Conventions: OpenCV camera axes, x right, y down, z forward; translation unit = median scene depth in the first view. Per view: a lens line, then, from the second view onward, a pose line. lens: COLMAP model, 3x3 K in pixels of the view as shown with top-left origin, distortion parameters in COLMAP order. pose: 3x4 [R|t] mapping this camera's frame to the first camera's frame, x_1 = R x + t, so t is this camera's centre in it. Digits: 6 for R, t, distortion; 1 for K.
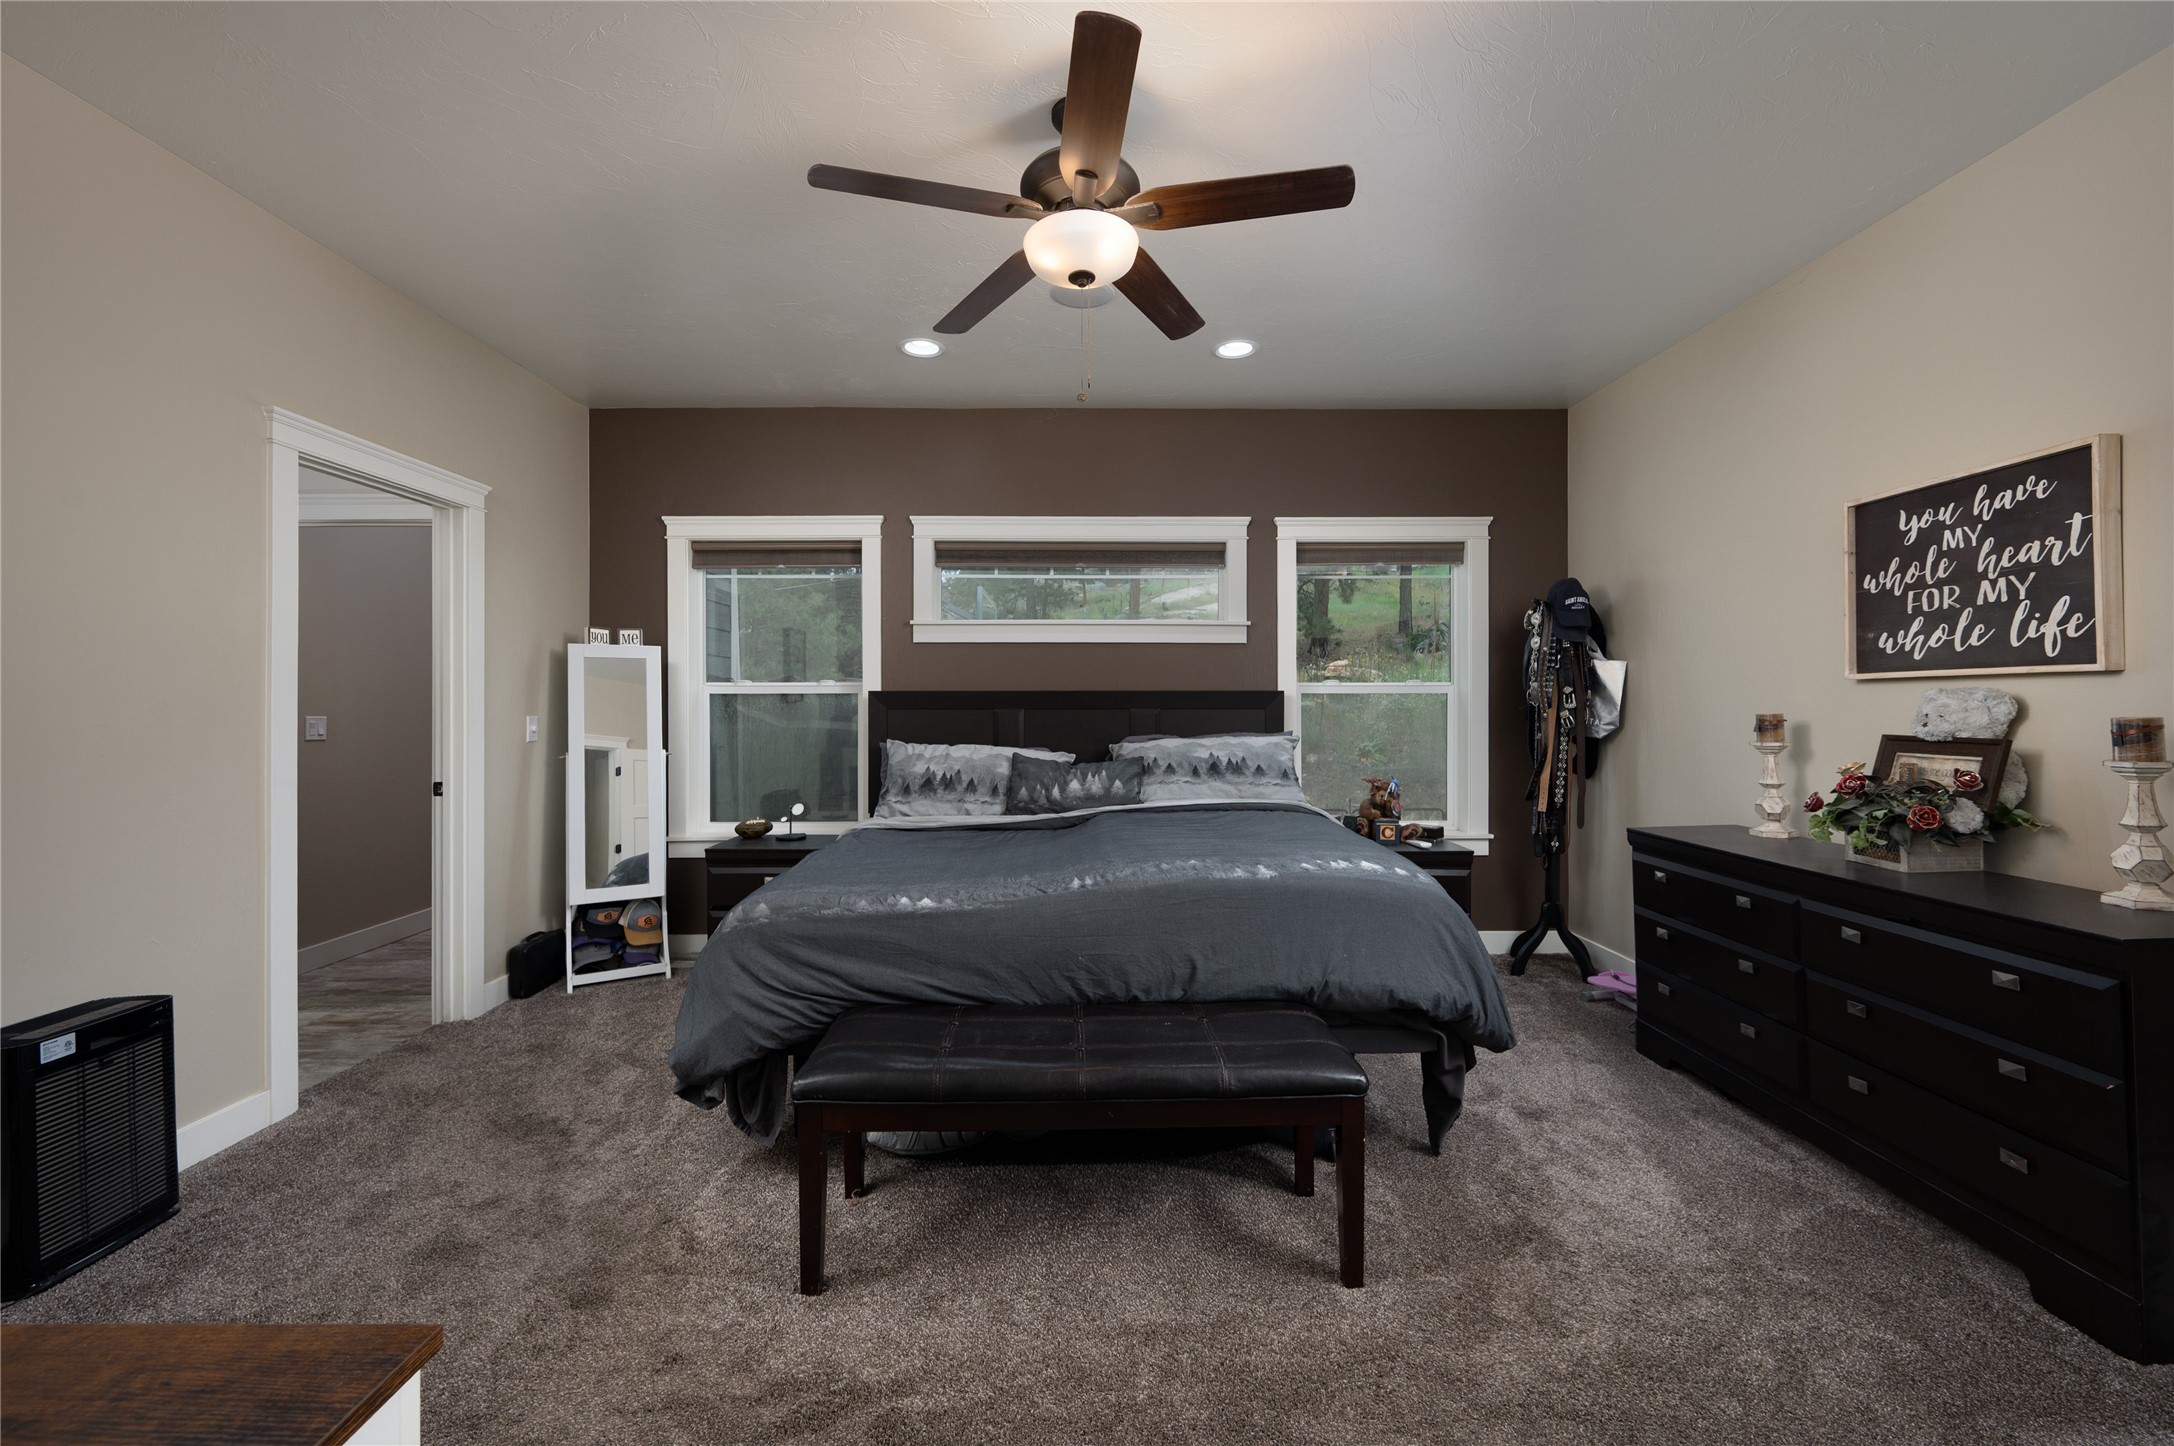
lens RADIAL K [[911.7, 0, 1069.3], [0, 911.7, 713.5], [0, 0, 1]] dist [0.000525, 0.000229]
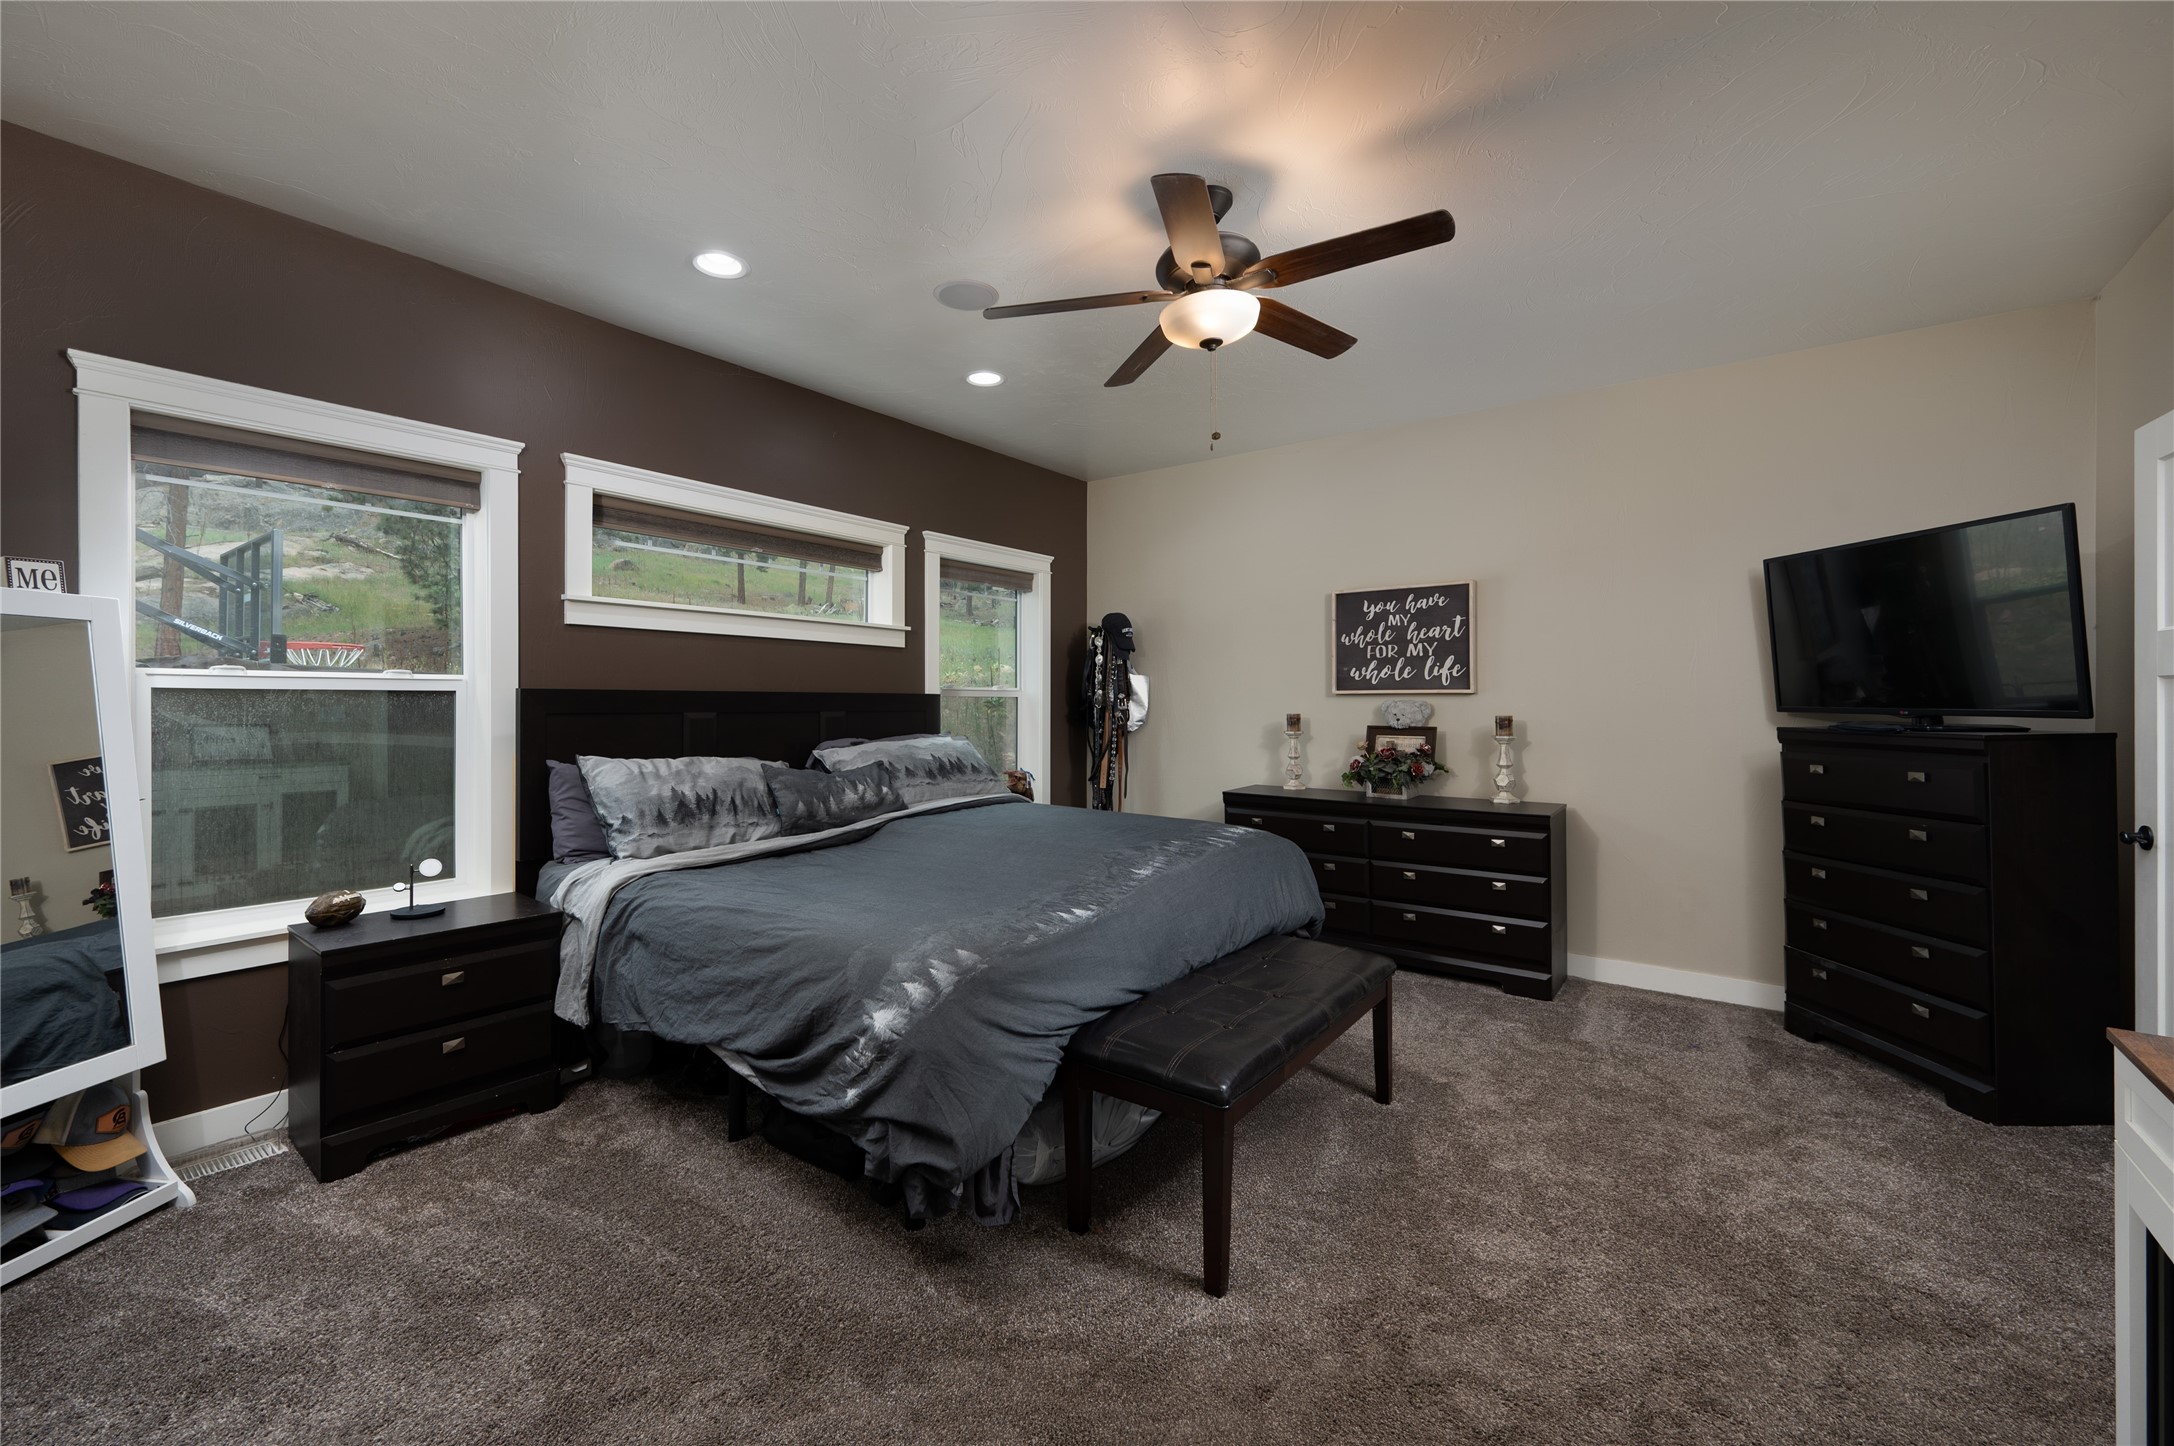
lens RADIAL K [[911.7, 0, 1069.3], [0, 911.7, 713.5], [0, 0, 1]] dist [0.000525, 0.000229]
pose [[0.603880, -0.006184, 0.797051, -0.880607], [0.004343, 0.999981, 0.004467, -0.010907], [-0.797063, 0.000764, 0.603895, 0.385086]]
